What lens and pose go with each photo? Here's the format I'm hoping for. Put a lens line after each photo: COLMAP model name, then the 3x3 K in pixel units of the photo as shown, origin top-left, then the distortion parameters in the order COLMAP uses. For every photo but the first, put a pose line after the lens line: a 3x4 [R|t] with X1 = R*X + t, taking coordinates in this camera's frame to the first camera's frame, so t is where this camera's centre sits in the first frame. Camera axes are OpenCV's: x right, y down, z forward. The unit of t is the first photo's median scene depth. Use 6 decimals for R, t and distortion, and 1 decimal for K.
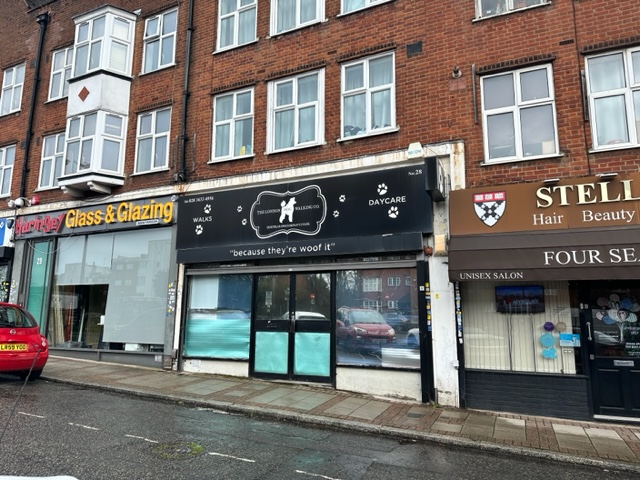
lens RADIAL K [[450.2, 0, 320.2], [0, 450.2, 240.4], [0, 0, 1]] dist [0.027992, -0.029885]
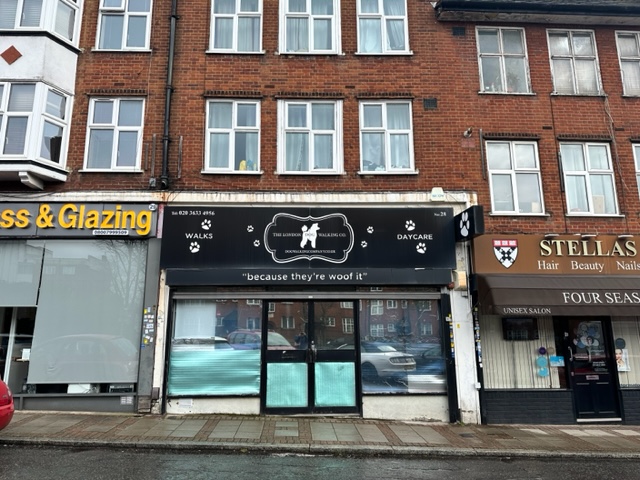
lens RADIAL K [[450.2, 0, 319.3], [0, 450.2, 239.6], [0, 0, 1]] dist [0.027992, -0.029885]
pose [[0.891304, 0.080427, 0.446216, -0.501093], [-0.063196, 0.996572, -0.053393, -0.008499], [-0.448981, 0.019390, 0.893331, 0.122959]]
